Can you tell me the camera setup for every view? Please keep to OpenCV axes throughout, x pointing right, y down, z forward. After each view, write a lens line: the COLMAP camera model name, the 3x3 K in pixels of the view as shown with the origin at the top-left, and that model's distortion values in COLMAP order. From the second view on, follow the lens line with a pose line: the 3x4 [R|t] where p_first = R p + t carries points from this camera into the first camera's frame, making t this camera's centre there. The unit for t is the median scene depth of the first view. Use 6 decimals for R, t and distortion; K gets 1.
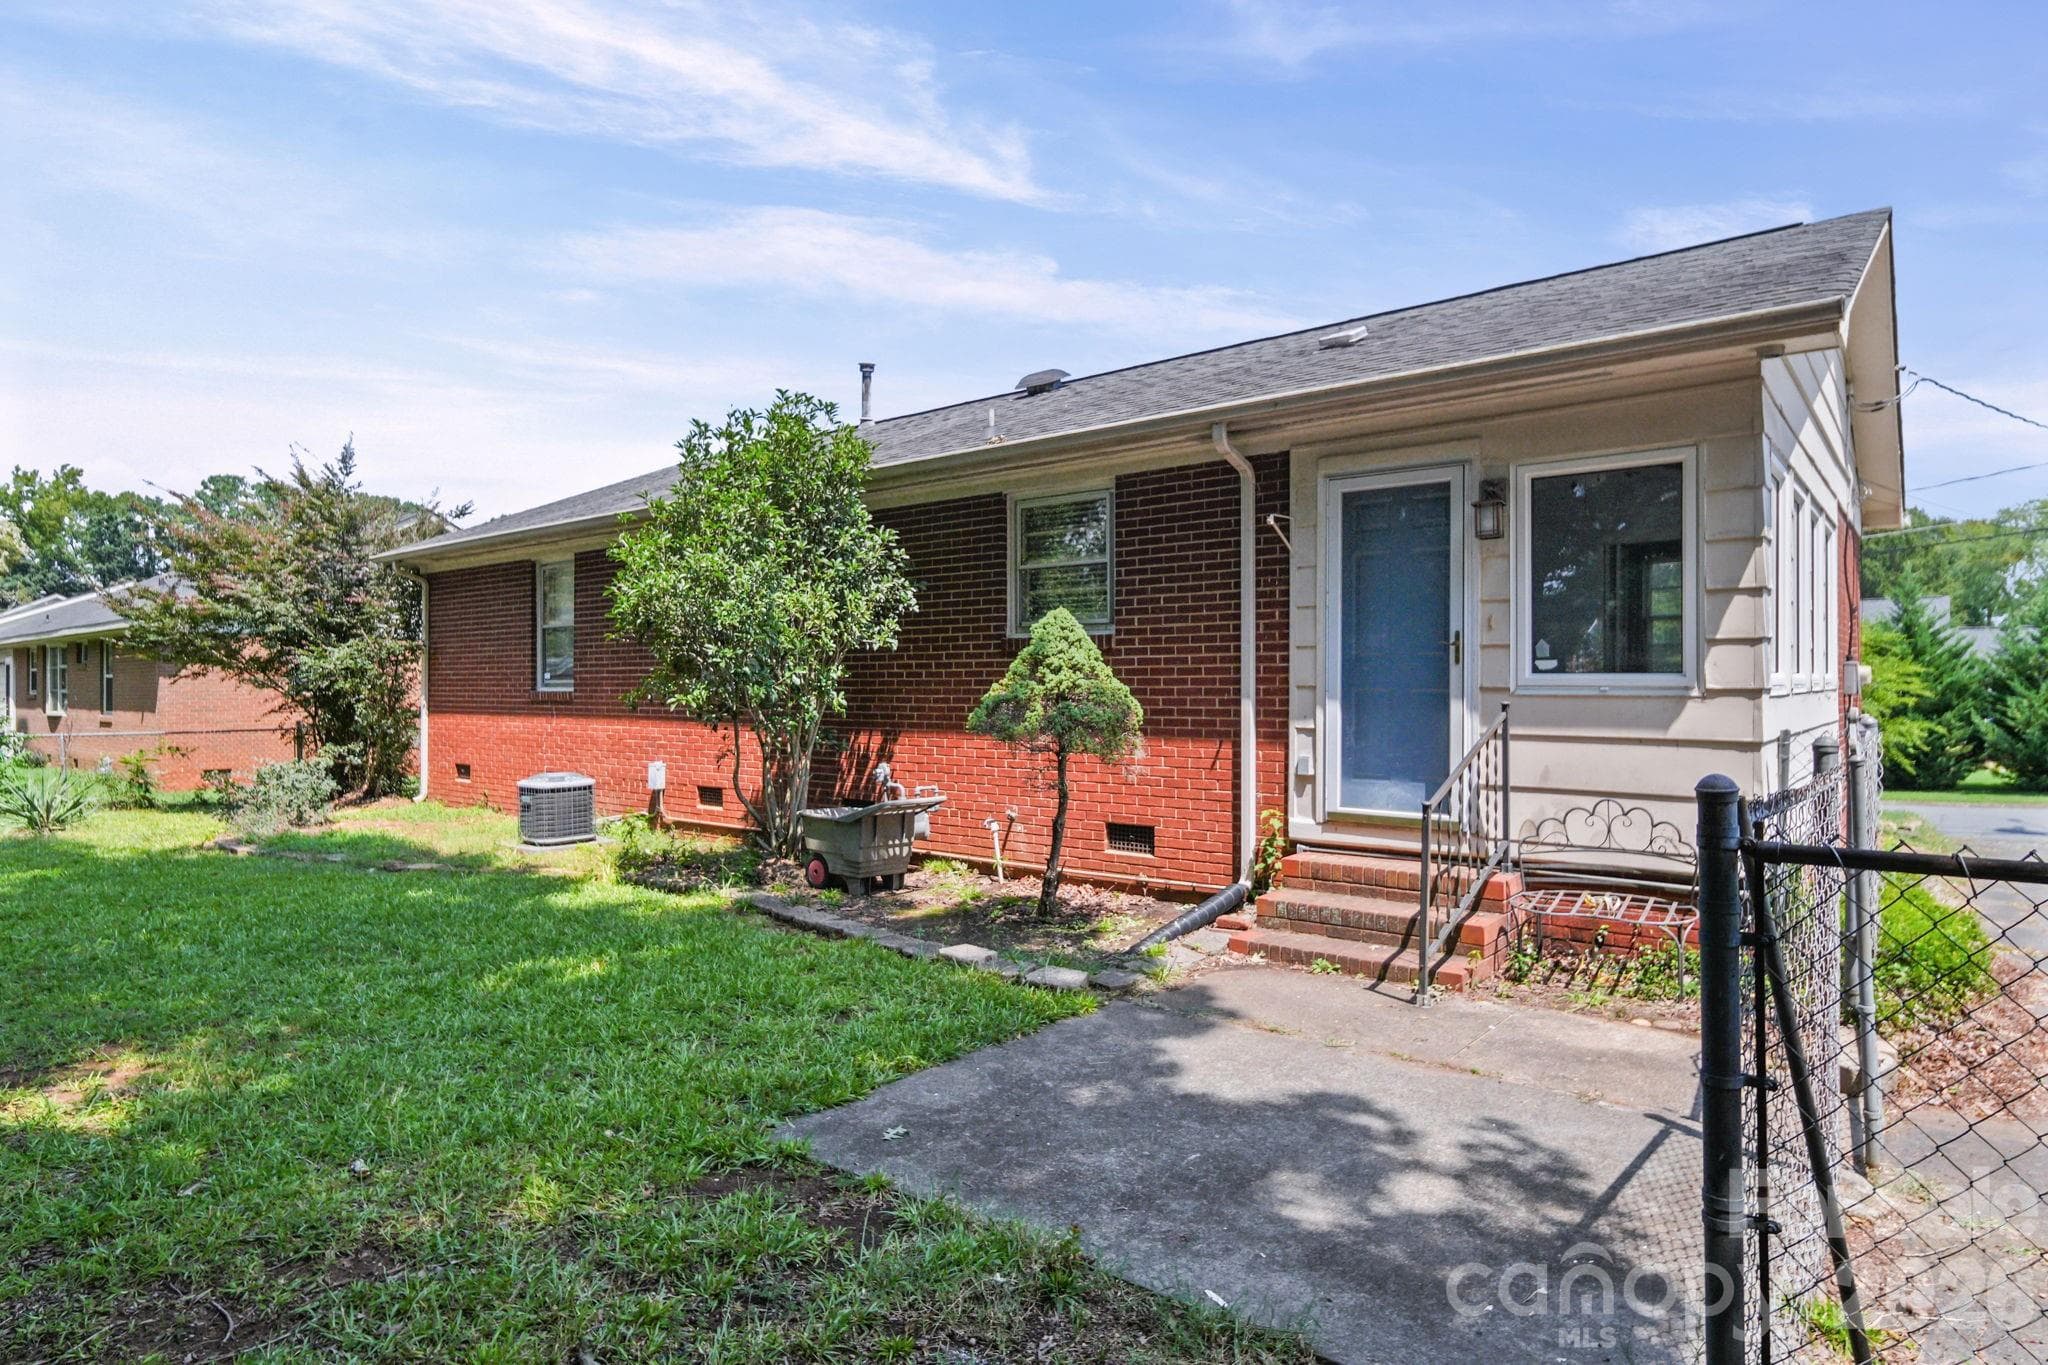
lens RADIAL K [[752.0, 0, 1037.4], [0, 752.0, 688.8], [0, 0, 1]] dist [-0.002261, -0.000009]
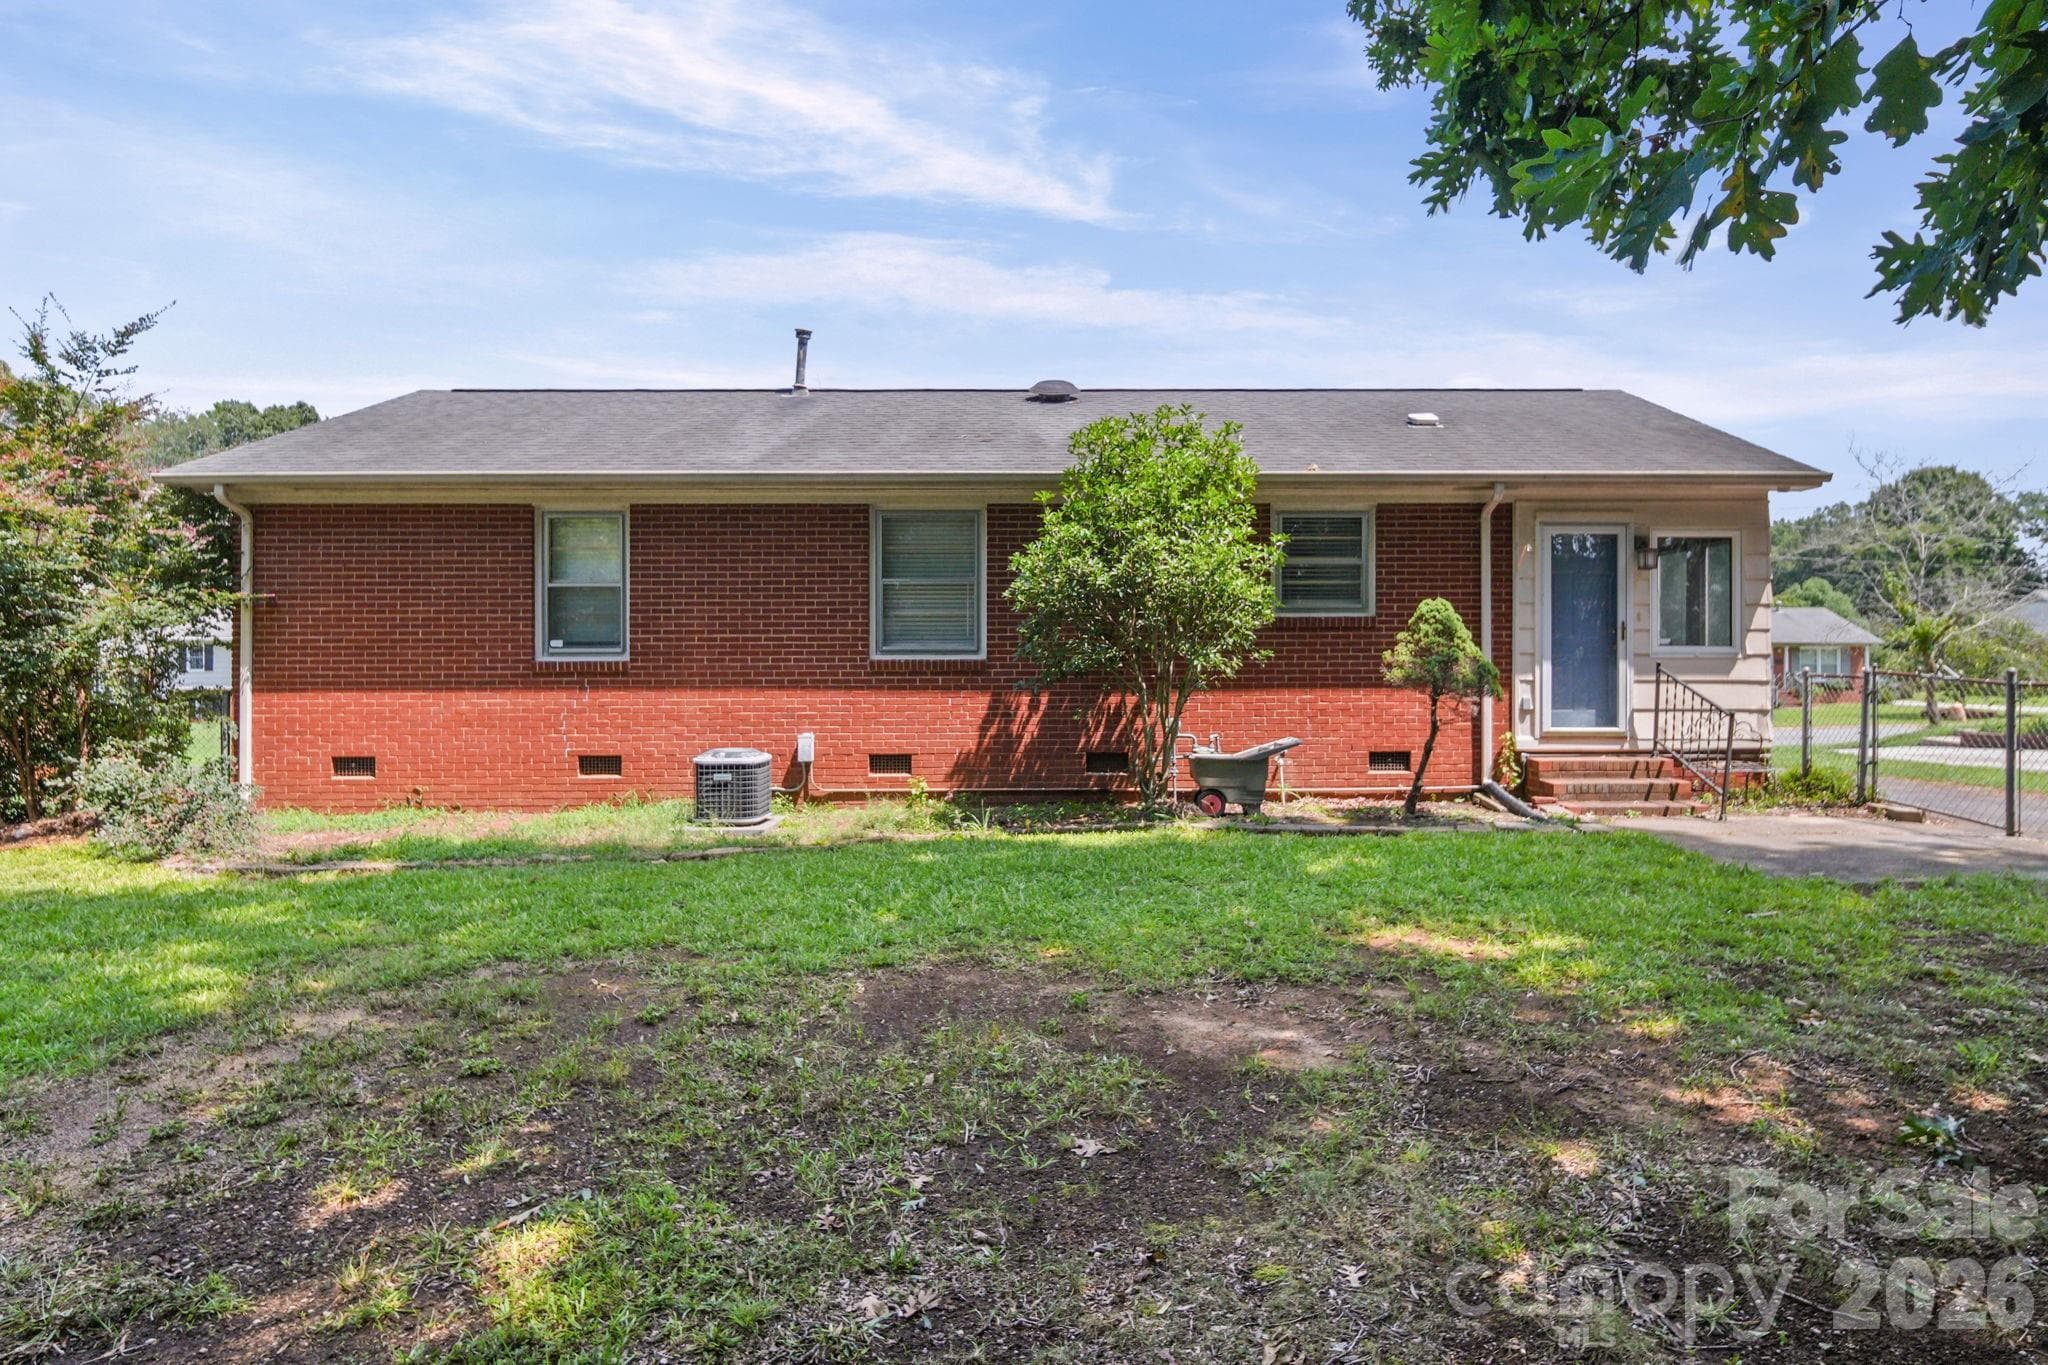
lens RADIAL K [[752.0, 0, 1037.4], [0, 752.0, 688.8], [0, 0, 1]] dist [-0.002261, -0.000009]
pose [[0.906244, -0.000388, 0.422756, -1.221950], [-0.003082, 0.999967, 0.007524, 0.061178], [-0.422745, -0.008122, 0.906212, -0.002901]]
